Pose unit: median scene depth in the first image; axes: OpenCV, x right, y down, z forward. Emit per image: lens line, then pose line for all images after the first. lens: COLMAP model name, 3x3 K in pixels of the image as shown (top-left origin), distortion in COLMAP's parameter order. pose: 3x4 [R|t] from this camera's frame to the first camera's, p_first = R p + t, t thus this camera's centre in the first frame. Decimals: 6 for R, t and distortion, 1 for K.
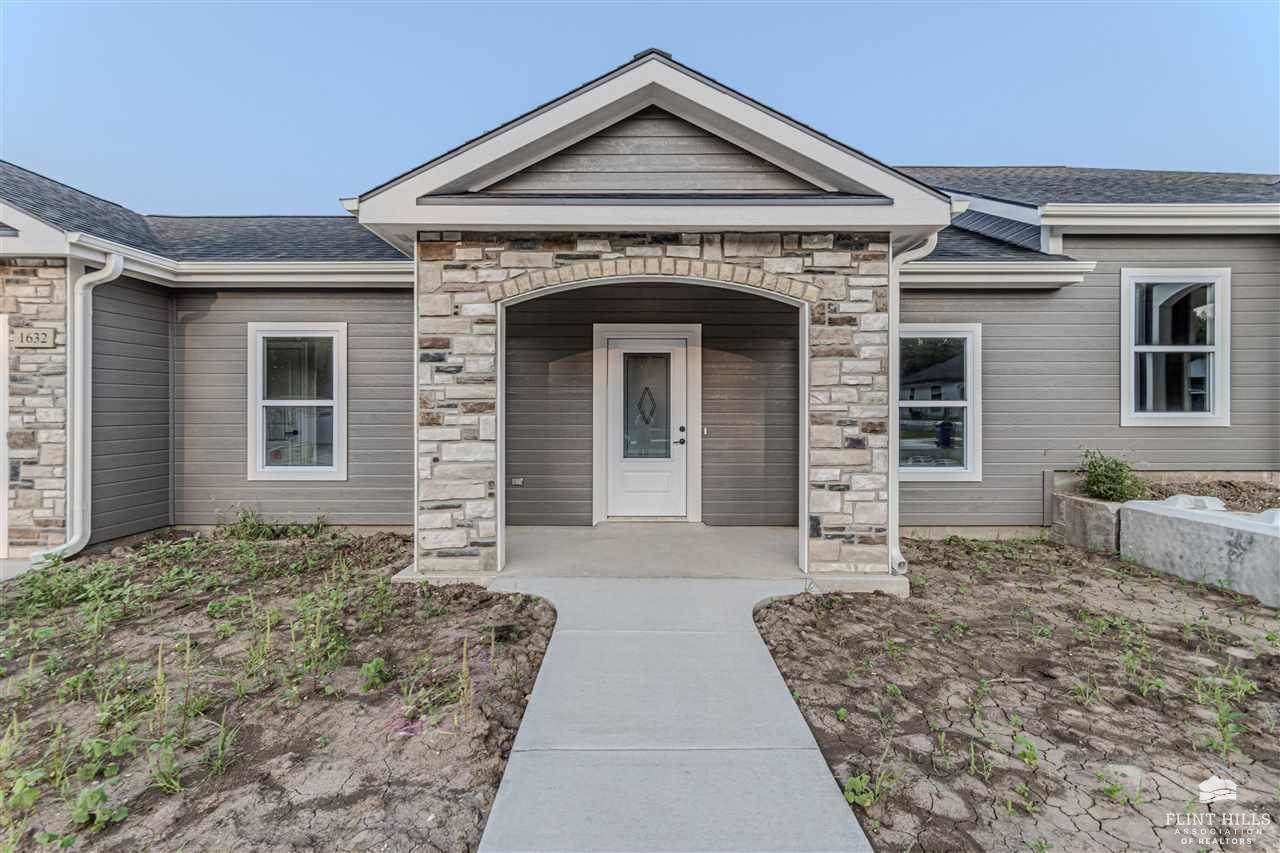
lens RADIAL K [[557.9, 0, 642.8], [0, 557.9, 416.9], [0, 0, 1]] dist [0.006336, -0.001854]
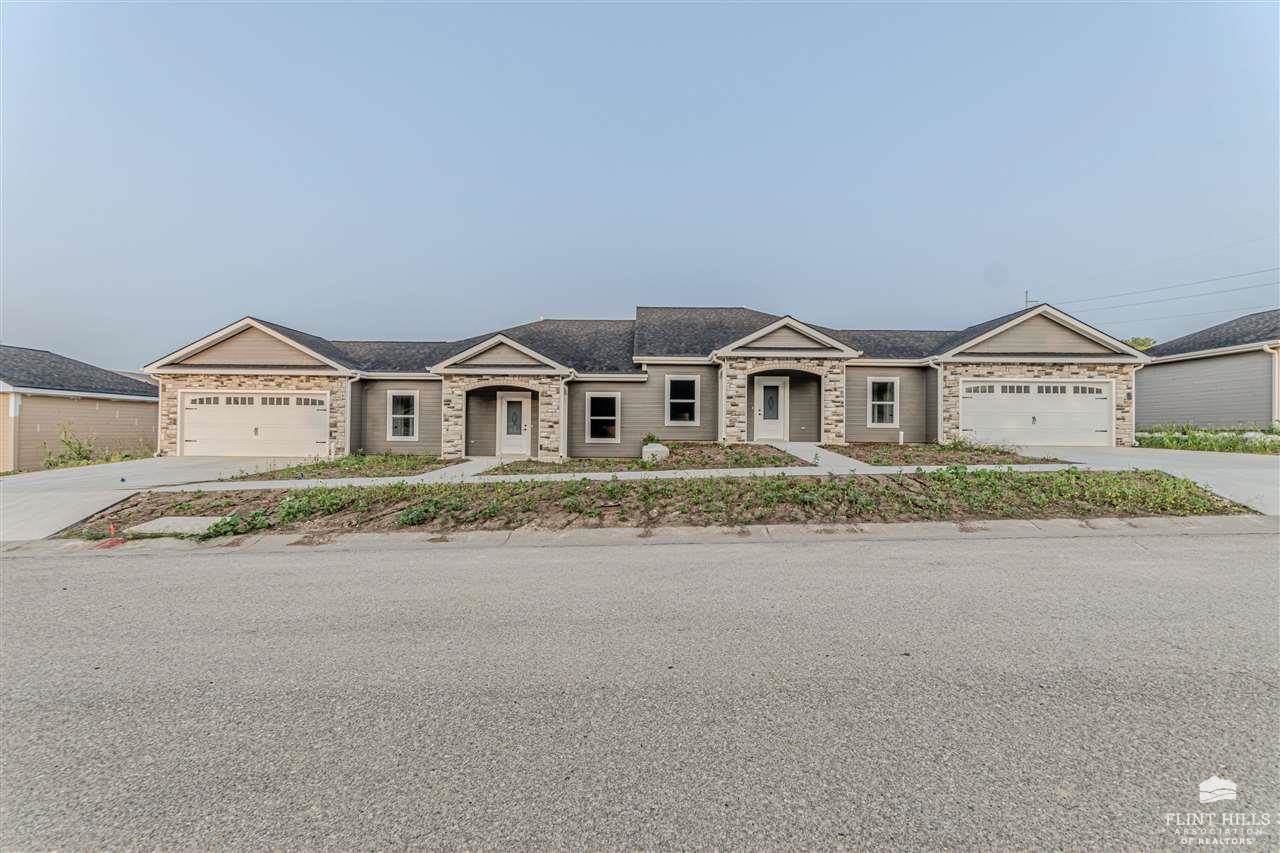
lens RADIAL K [[557.9, 0, 636.2], [0, 557.9, 427.8], [0, 0, 1]] dist [0.006336, -0.001854]
pose [[0.999806, 0.008489, -0.017751, 1.029723], [-0.008803, 0.999805, -0.017663, 0.118022], [0.017598, 0.017816, 0.999686, -2.910836]]
